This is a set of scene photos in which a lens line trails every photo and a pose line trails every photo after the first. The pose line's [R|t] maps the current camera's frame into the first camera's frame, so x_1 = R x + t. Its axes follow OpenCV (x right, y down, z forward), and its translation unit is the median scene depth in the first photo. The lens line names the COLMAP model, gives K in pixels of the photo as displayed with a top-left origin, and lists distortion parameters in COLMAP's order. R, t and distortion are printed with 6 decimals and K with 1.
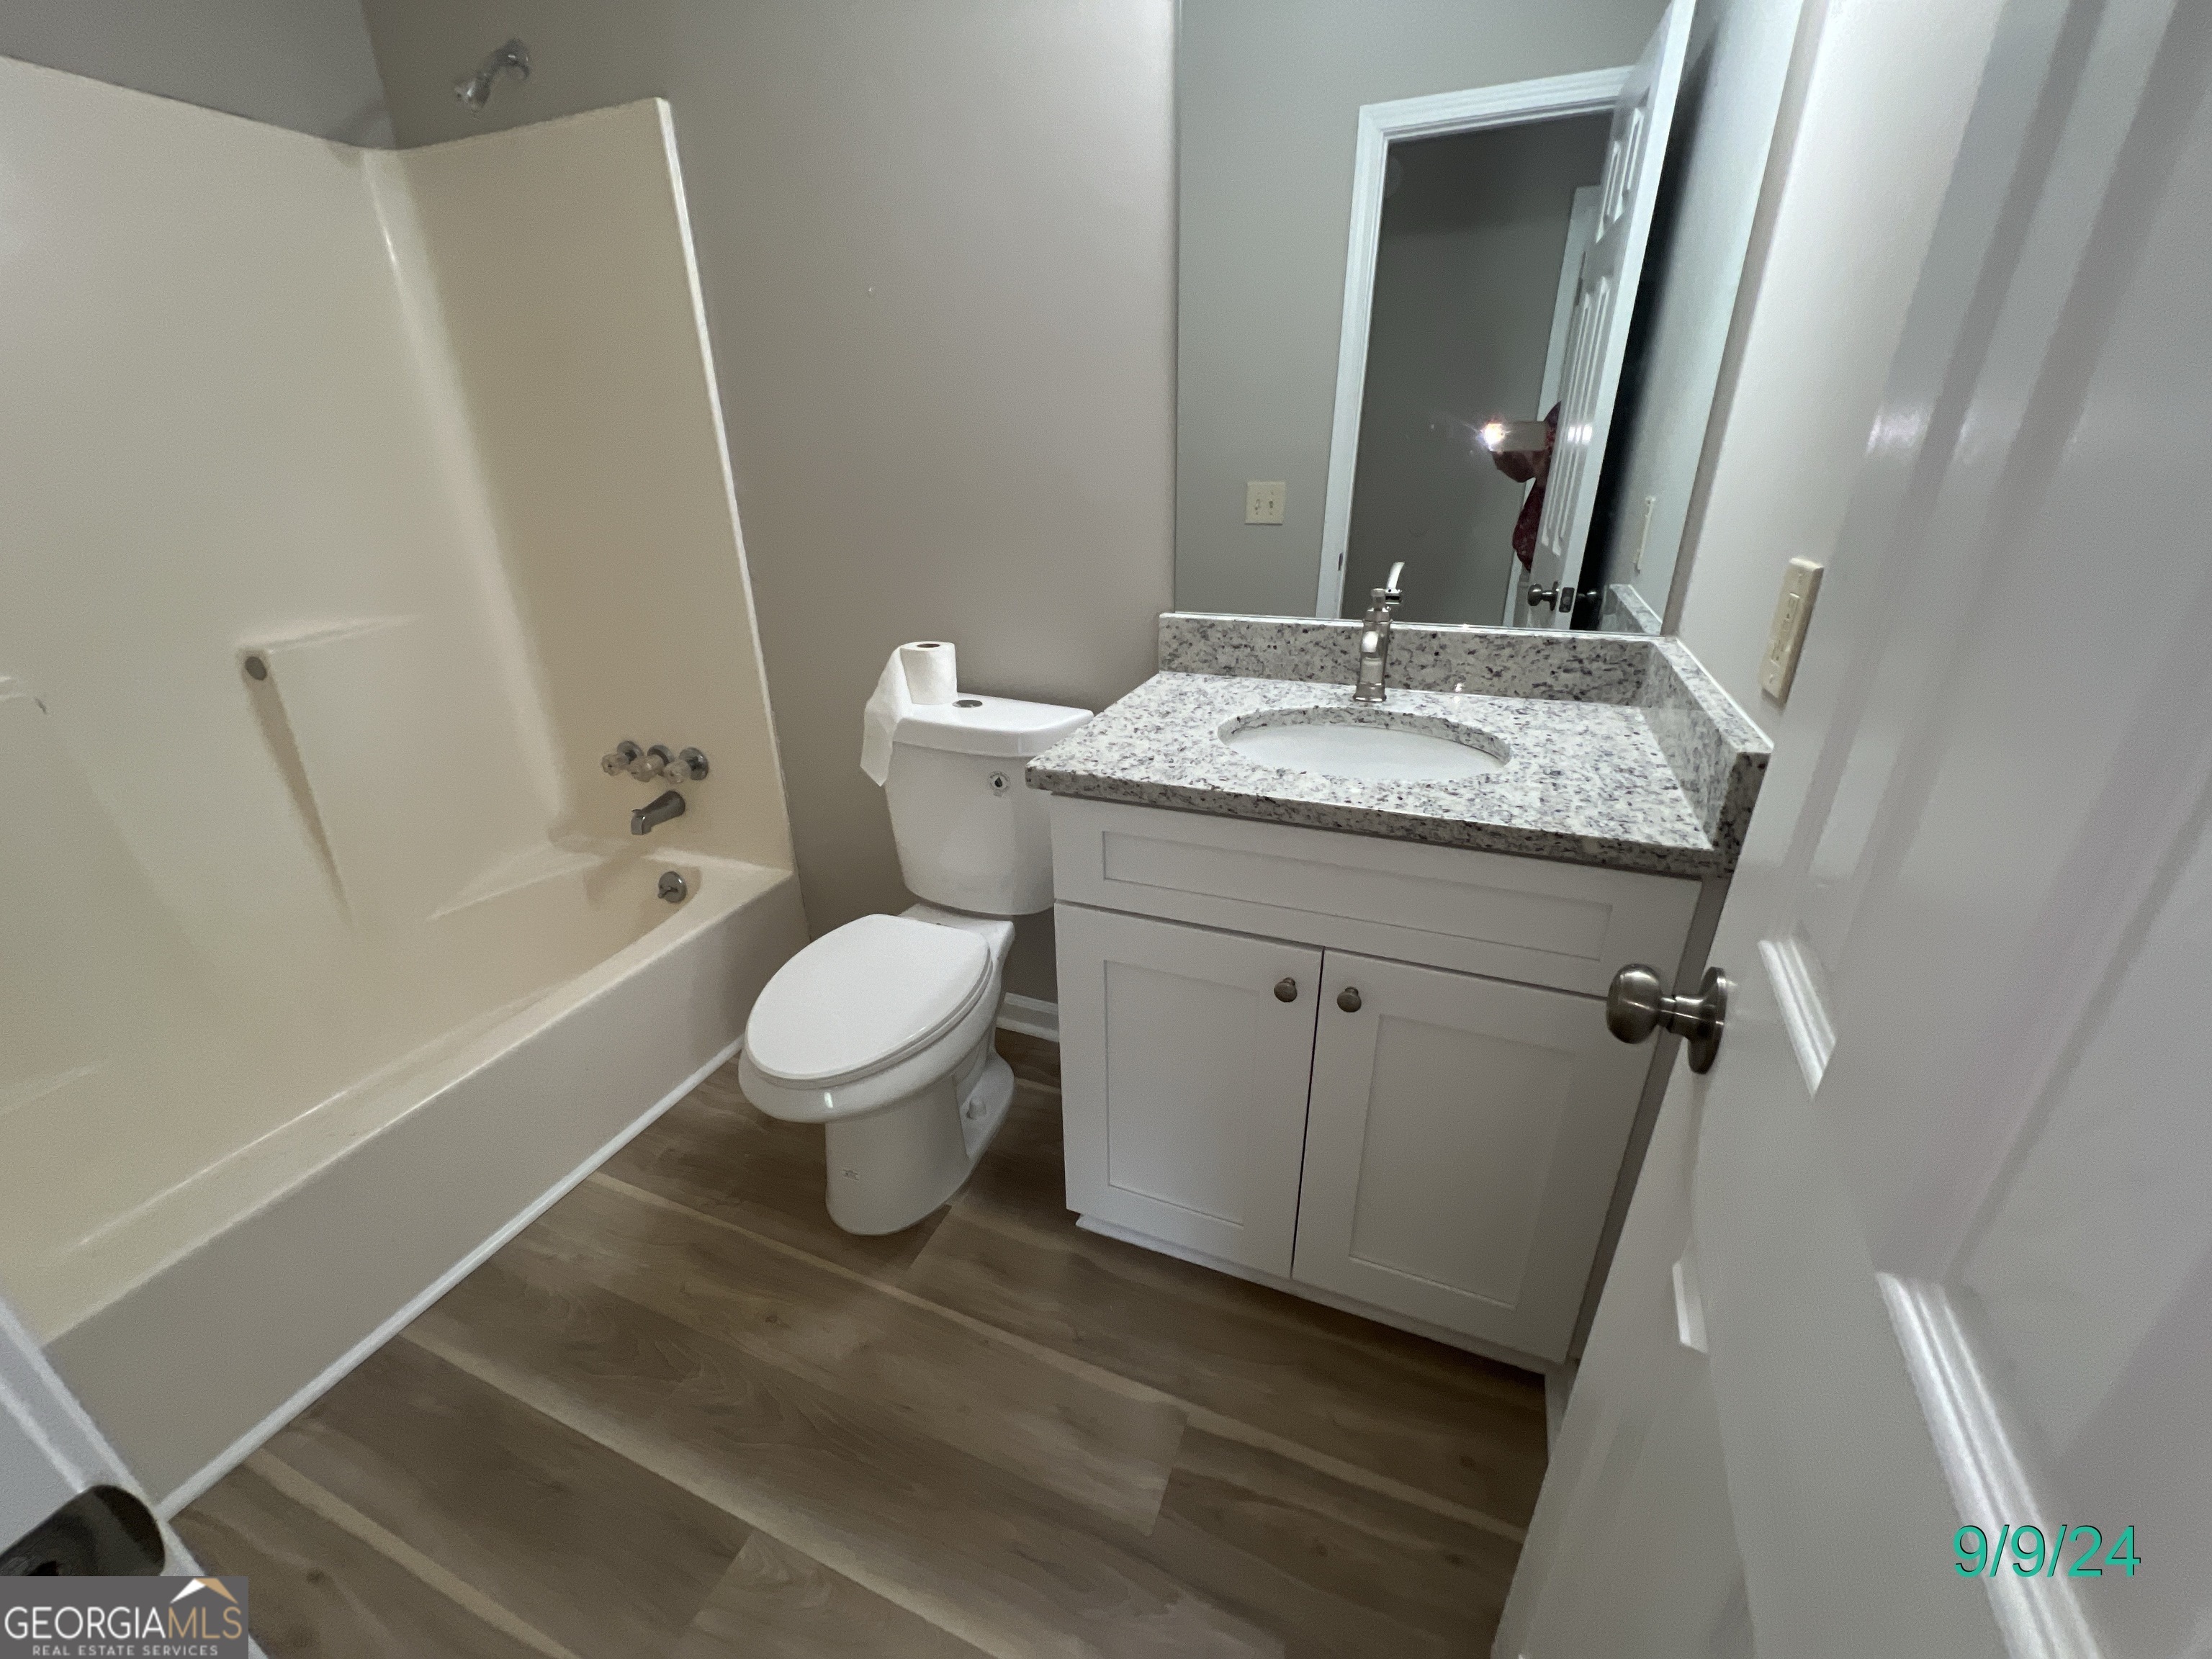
lens RADIAL K [[885.6, 0, 1103.9], [0, 885.6, 827.1], [0, 0, 1]] dist [-0.002068, 0.000832]
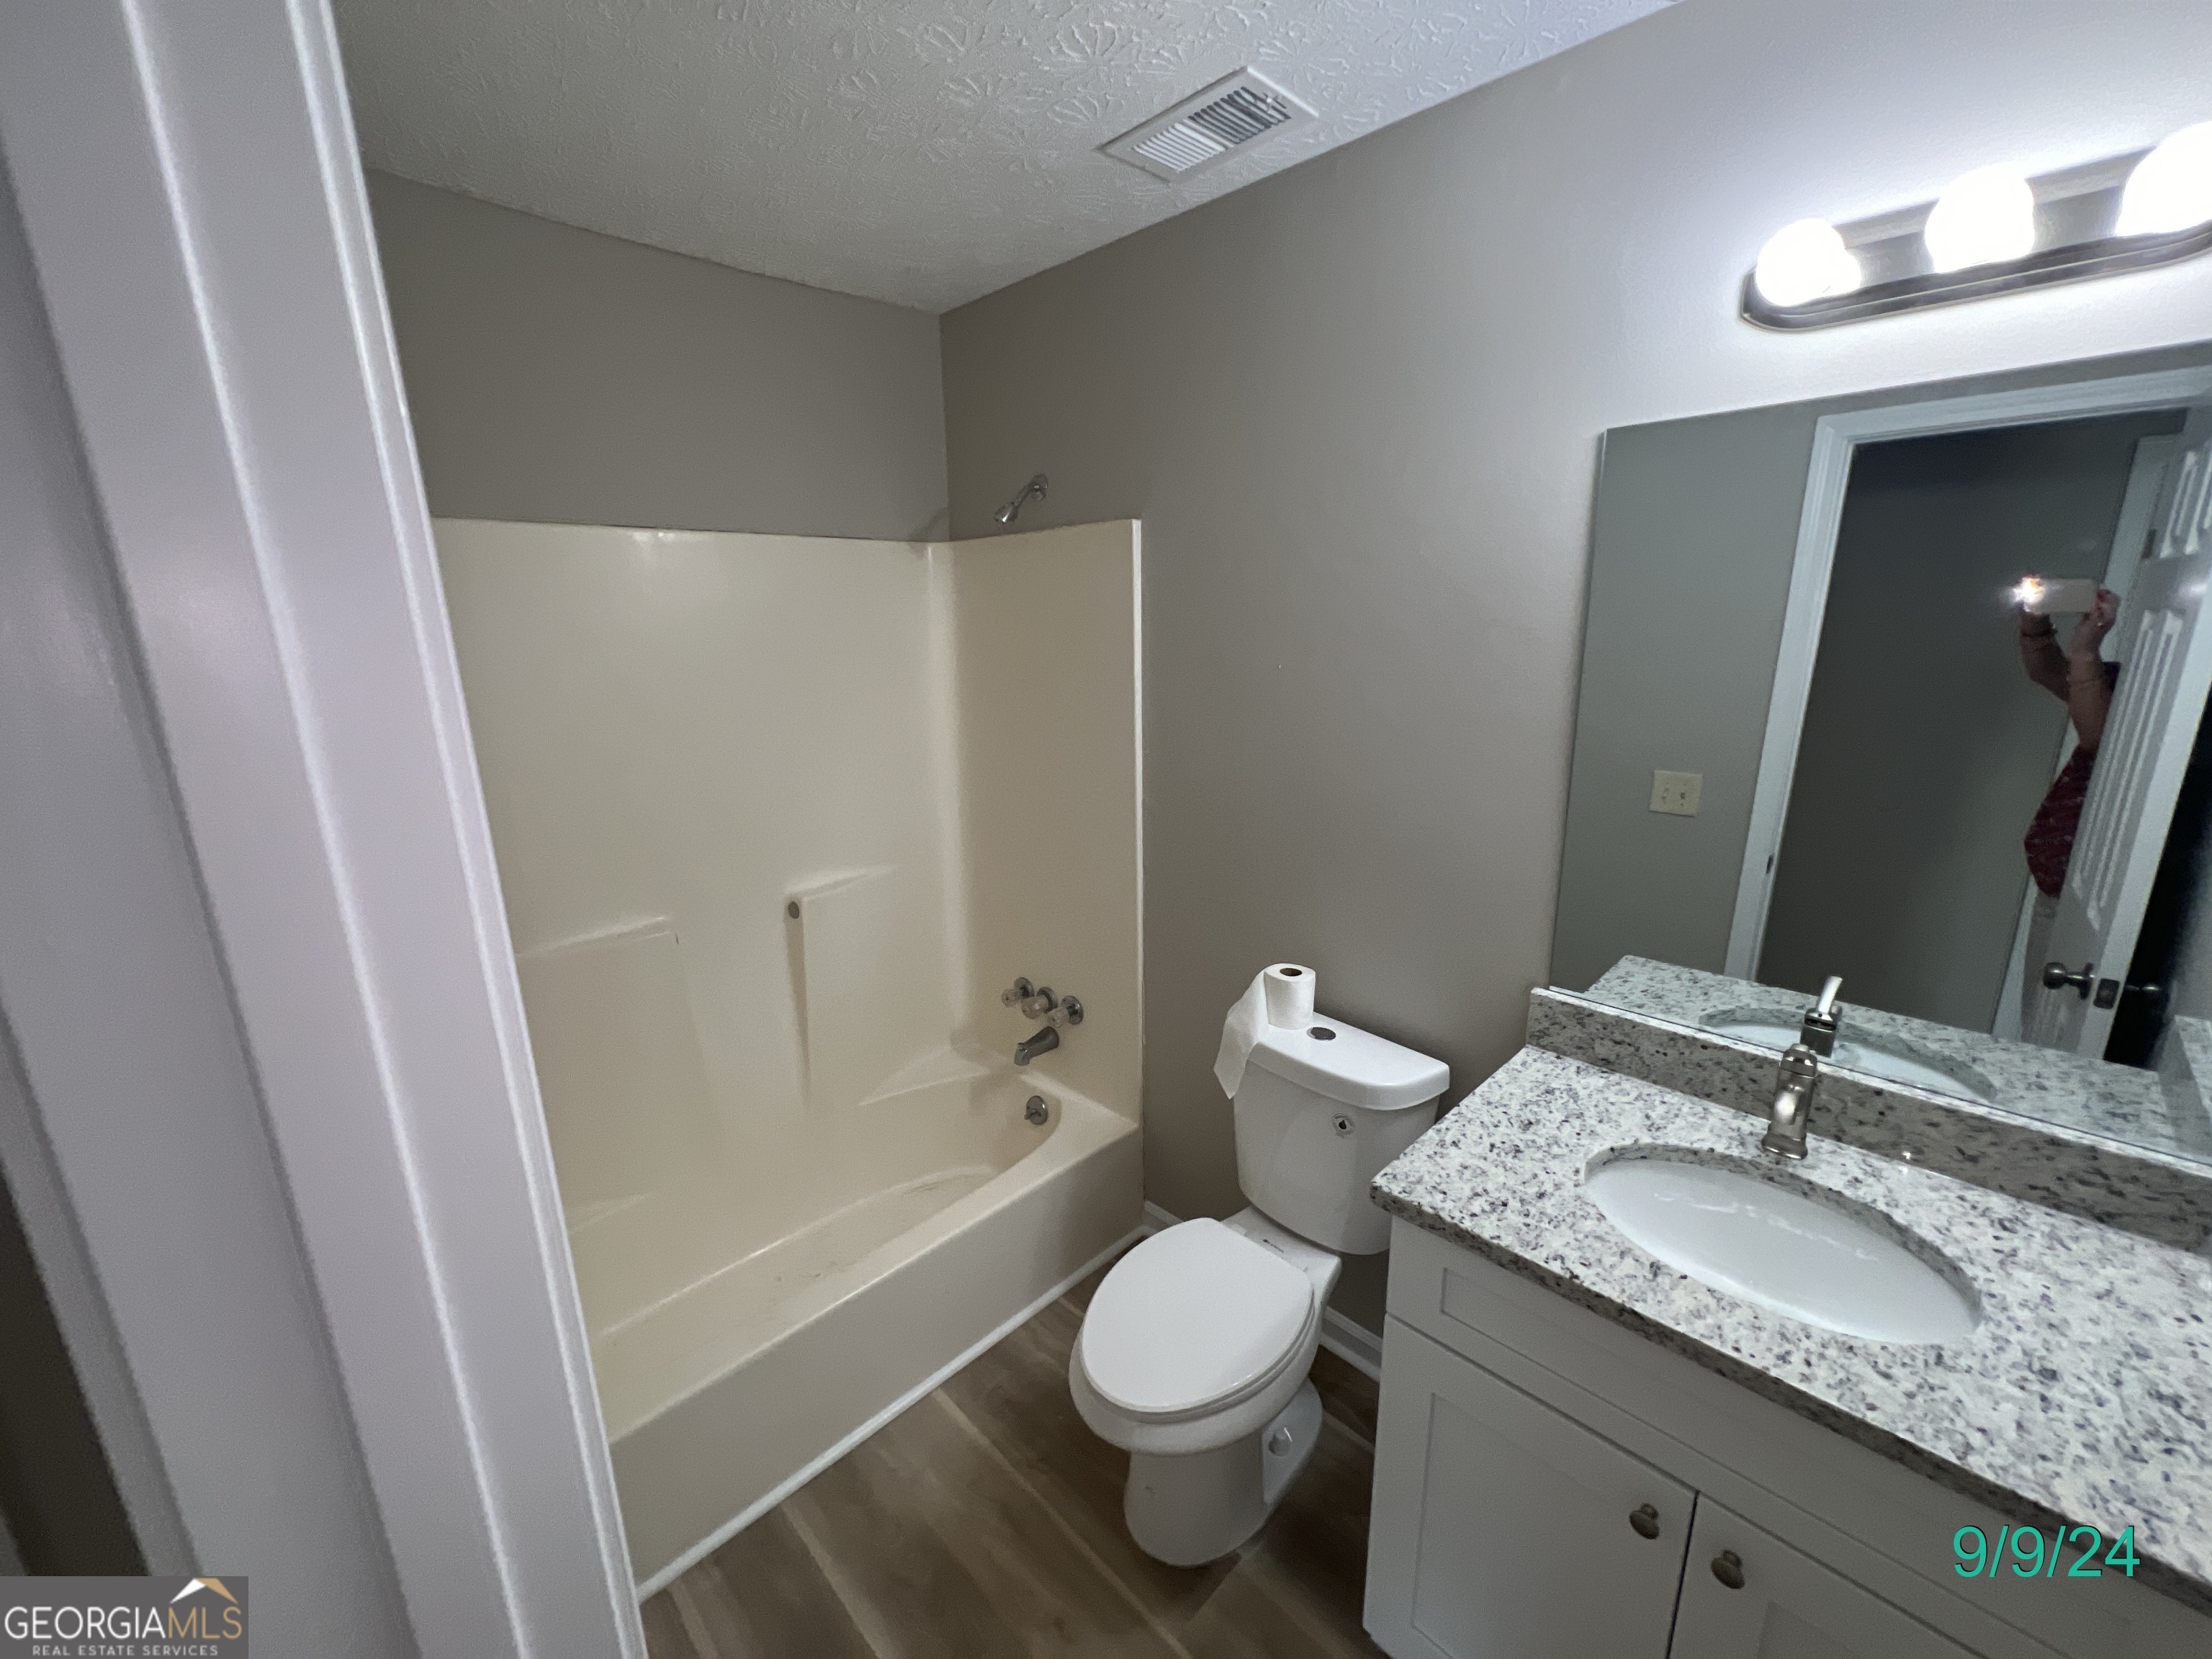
lens RADIAL K [[885.6, 0, 1103.3], [0, 885.6, 832.6], [0, 0, 1]] dist [-0.002068, 0.000832]
pose [[0.918325, 0.092777, -0.384800, -0.011068], [-0.156268, 0.978154, -0.137096, -0.193513], [0.363674, 0.186031, 0.912762, -0.092993]]
